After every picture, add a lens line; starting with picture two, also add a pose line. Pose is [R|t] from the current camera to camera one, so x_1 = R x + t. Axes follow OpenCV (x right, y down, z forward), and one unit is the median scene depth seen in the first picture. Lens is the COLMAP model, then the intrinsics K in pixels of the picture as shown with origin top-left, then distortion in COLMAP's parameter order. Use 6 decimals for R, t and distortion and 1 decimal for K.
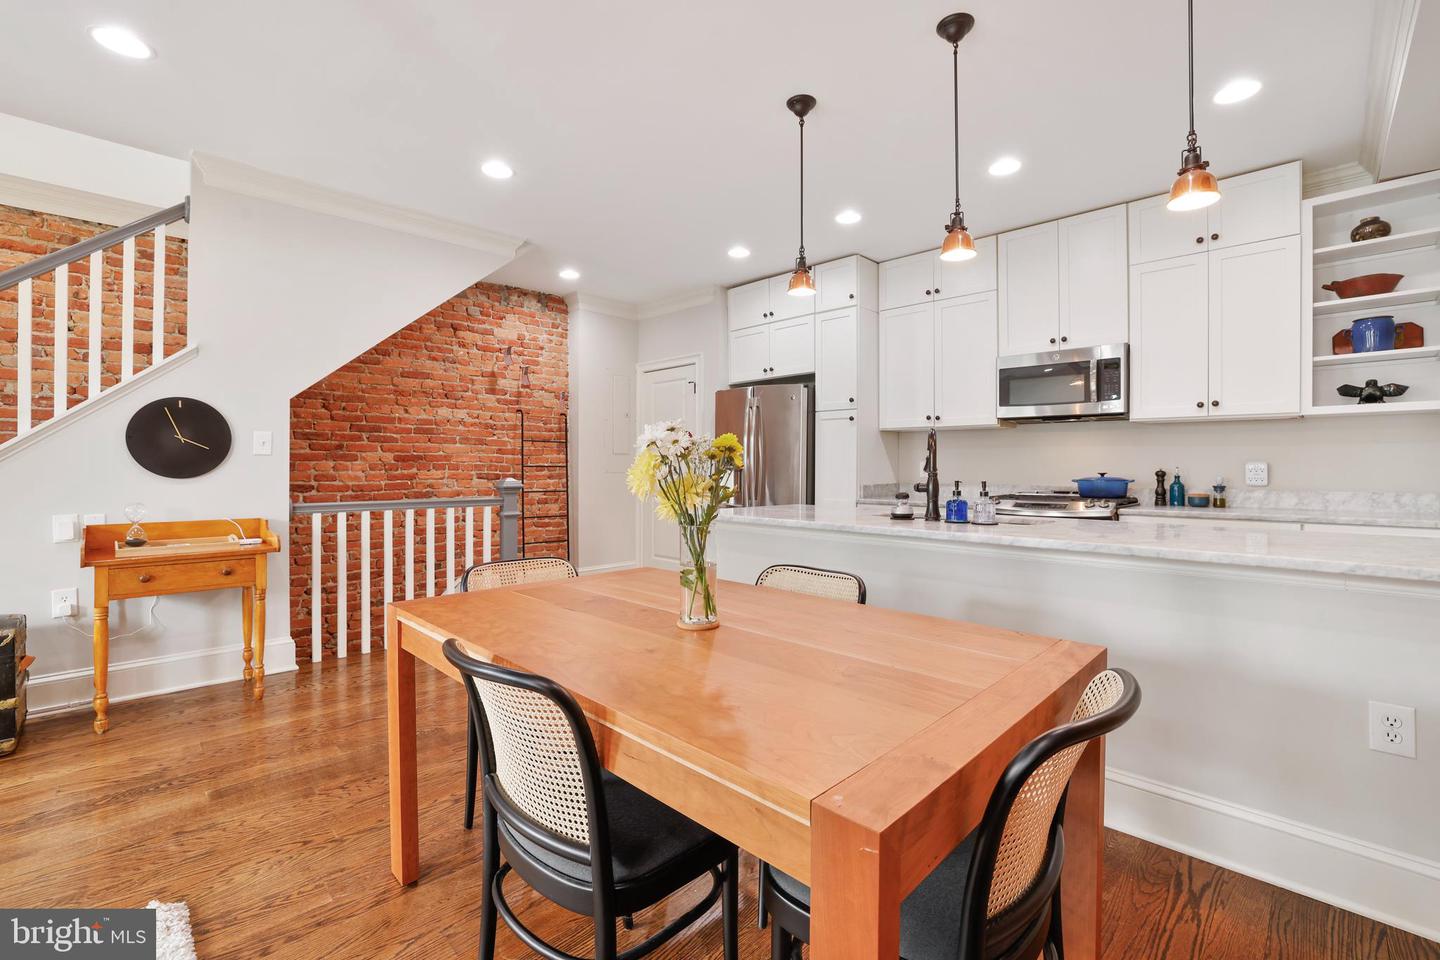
lens RADIAL K [[625.3, 0, 722.6], [0, 625.3, 464.5], [0, 0, 1]] dist [-0.048108, 0.016855]
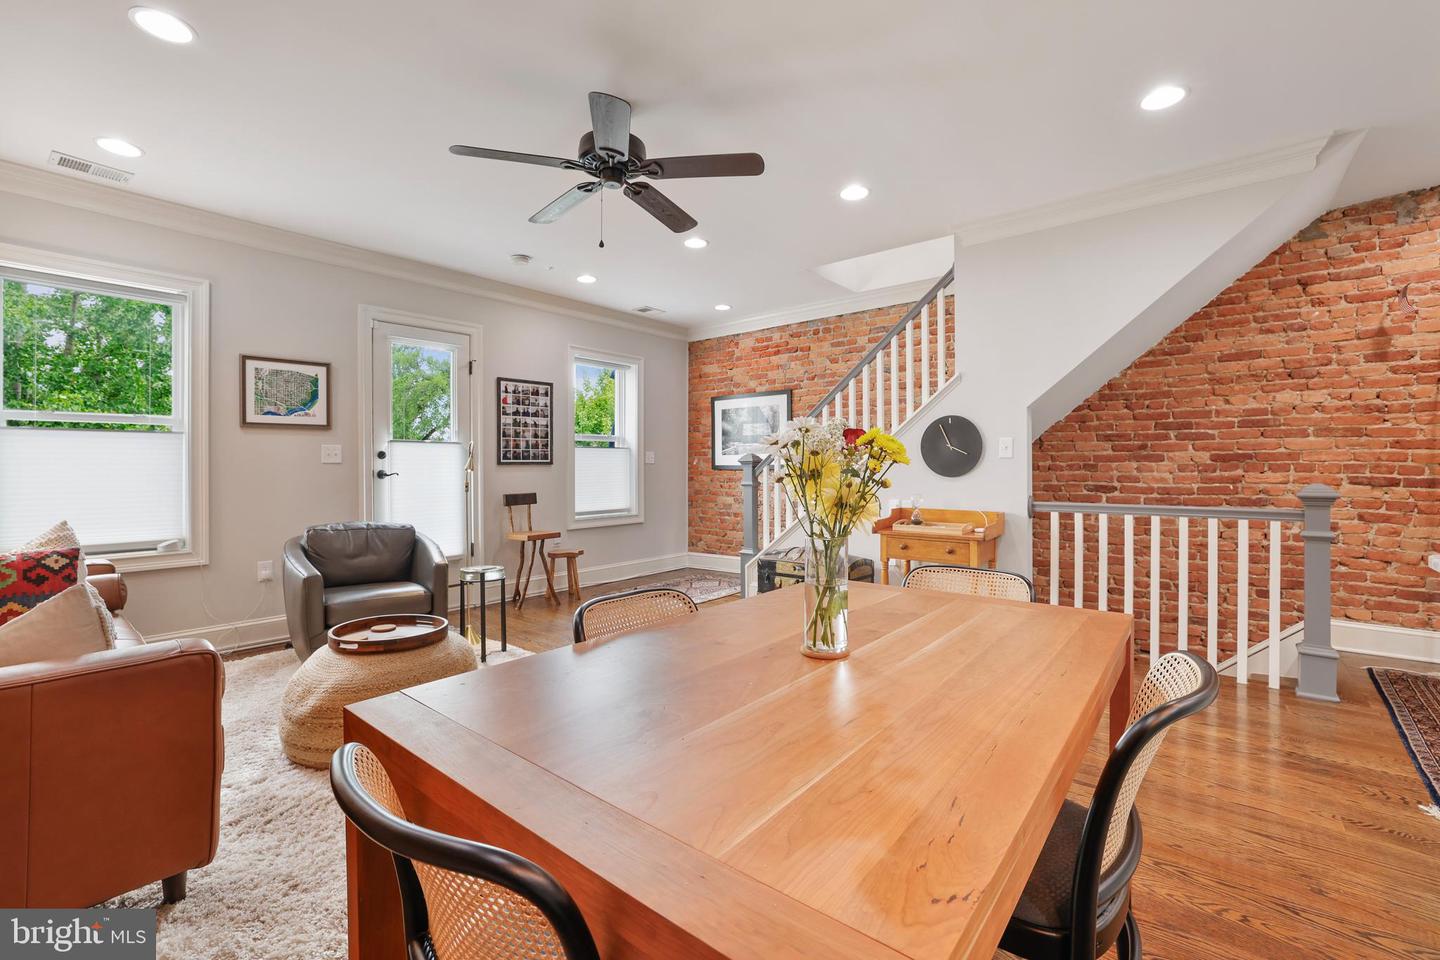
lens RADIAL K [[625.3, 0, 710.9], [0, 625.3, 465.1], [0, 0, 1]] dist [-0.048108, 0.016855]
pose [[0.082690, -0.004284, -0.996566, 0.335724], [0.005069, 0.999980, -0.003878, -0.000389], [0.996562, -0.004731, 0.082710, 0.308717]]
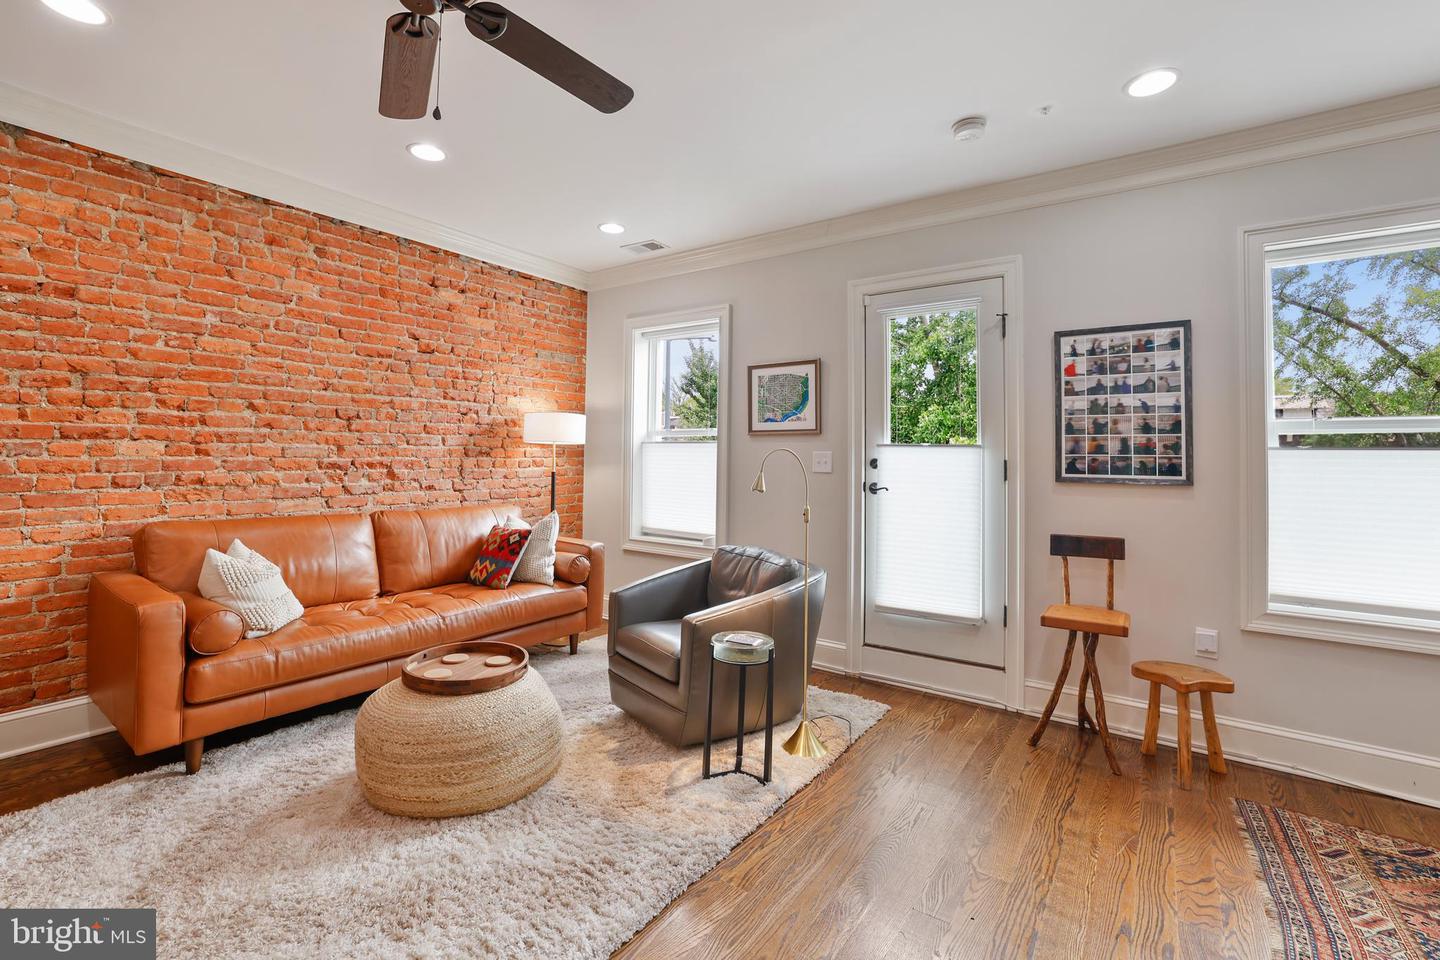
lens RADIAL K [[625.3, 0, 714.2], [0, 625.3, 438.8], [0, 0, 1]] dist [-0.048108, 0.016855]
pose [[-0.986812, -0.021017, -0.160498, -0.552155], [-0.016660, 0.999457, -0.028444, -0.036047], [0.161009, -0.025395, -0.986626, 0.685126]]
